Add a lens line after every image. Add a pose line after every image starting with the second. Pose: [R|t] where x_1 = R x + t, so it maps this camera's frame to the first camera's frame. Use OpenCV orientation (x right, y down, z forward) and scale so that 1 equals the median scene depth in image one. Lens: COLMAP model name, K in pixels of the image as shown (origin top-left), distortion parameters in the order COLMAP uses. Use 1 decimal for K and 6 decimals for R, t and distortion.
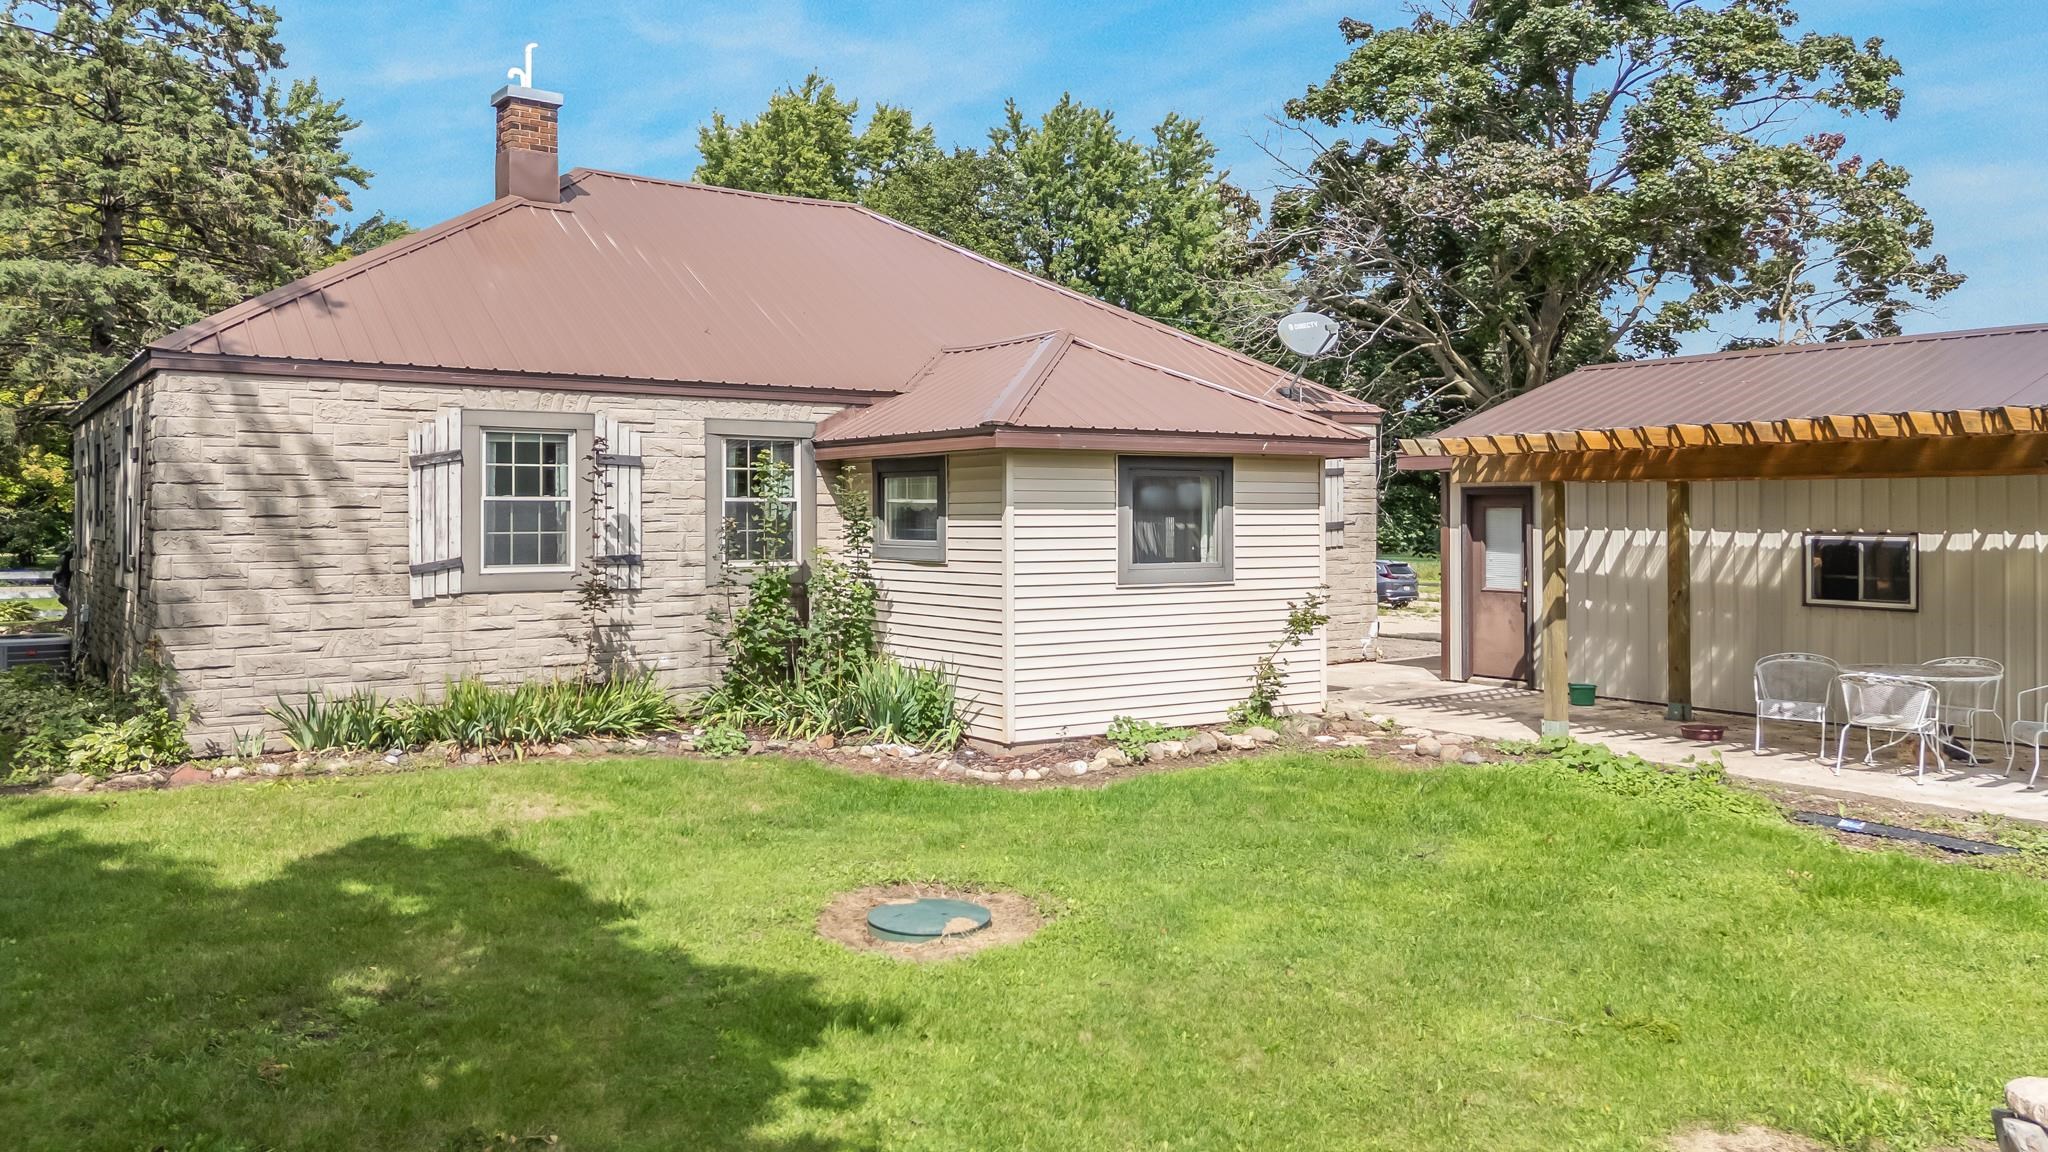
lens RADIAL K [[1550.6, 0, 1024.0], [0, 1550.6, 576.0], [0, 0, 1]] dist [0.091473, -0.128095]
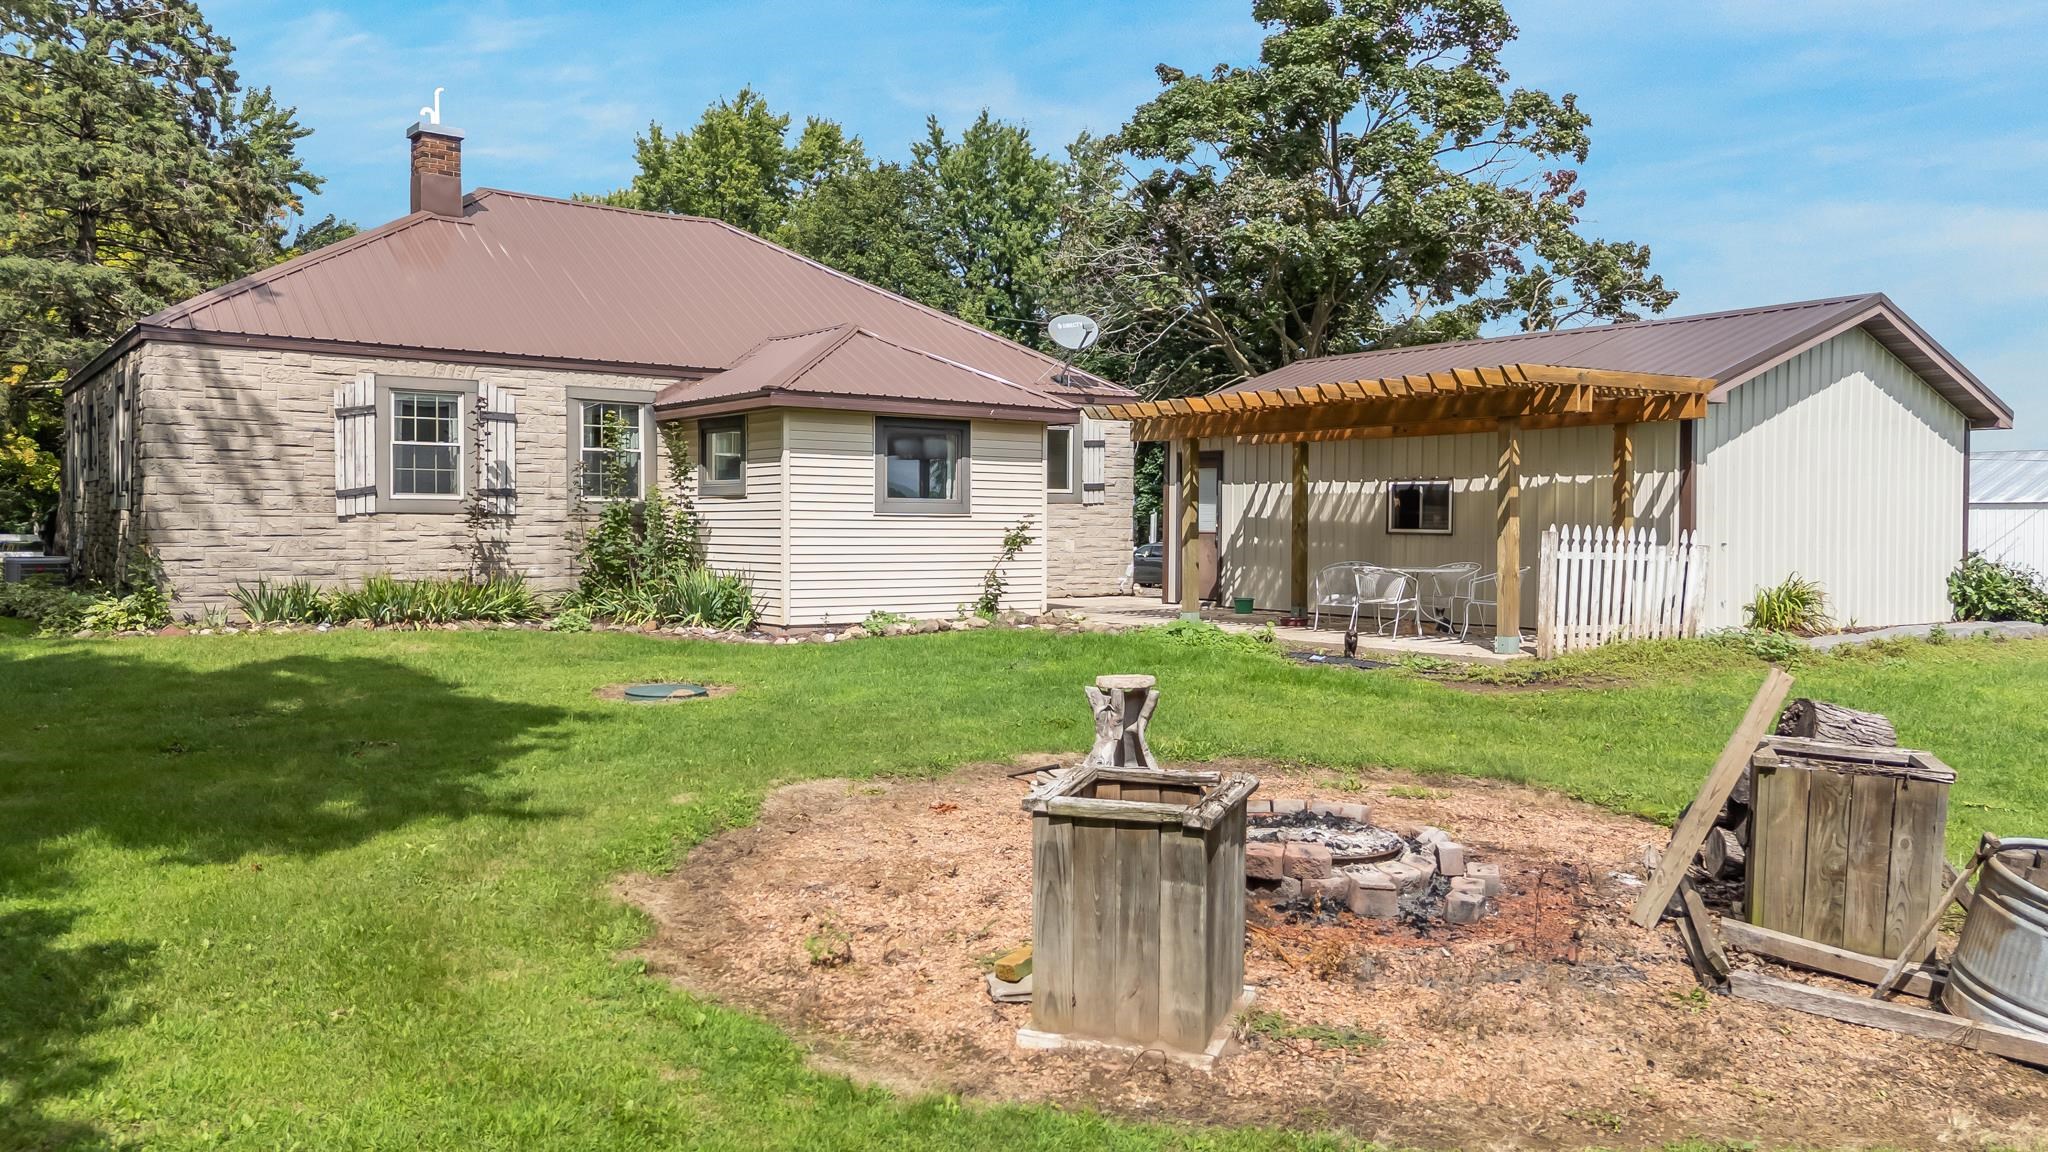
lens RADIAL K [[1564.1, 0, 1045.1], [0, 1564.1, 629.7], [0, 0, 1]] dist [0.074093, -0.095122]
pose [[0.999533, 0.005528, 0.030052, 0.154577], [-0.006275, 0.999672, 0.024834, 0.066312], [-0.029905, -0.025011, 0.999240, -0.330039]]
